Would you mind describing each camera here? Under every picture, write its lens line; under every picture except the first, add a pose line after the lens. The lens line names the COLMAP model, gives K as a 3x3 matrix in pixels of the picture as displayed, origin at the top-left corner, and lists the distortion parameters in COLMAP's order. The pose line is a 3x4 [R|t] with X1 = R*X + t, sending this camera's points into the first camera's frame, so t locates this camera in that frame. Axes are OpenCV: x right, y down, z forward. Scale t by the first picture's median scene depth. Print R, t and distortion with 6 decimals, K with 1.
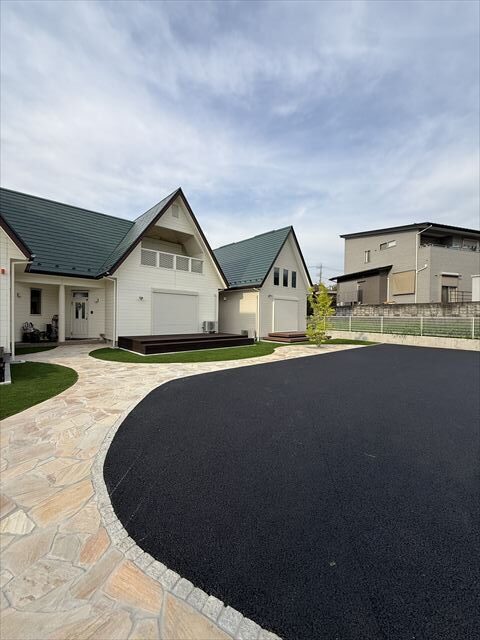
lens RADIAL K [[253.3, 0, 239.1], [0, 253.3, 321.0], [0, 0, 1]] dist [0.001101, -0.000587]
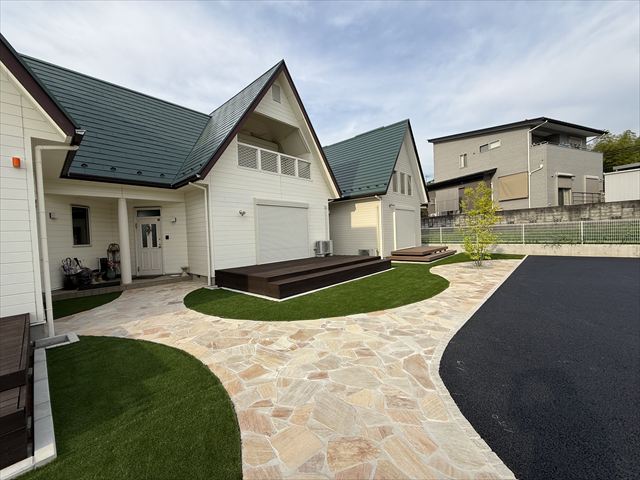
lens RADIAL K [[253.3, 0, 317.2], [0, 253.3, 238.8], [0, 0, 1]] dist [0.001101, -0.000587]
pose [[0.994255, -0.055736, 0.091385, -0.199340], [0.055917, 0.998435, 0.000576, -0.005818], [-0.091274, 0.004538, 0.995815, 0.225571]]
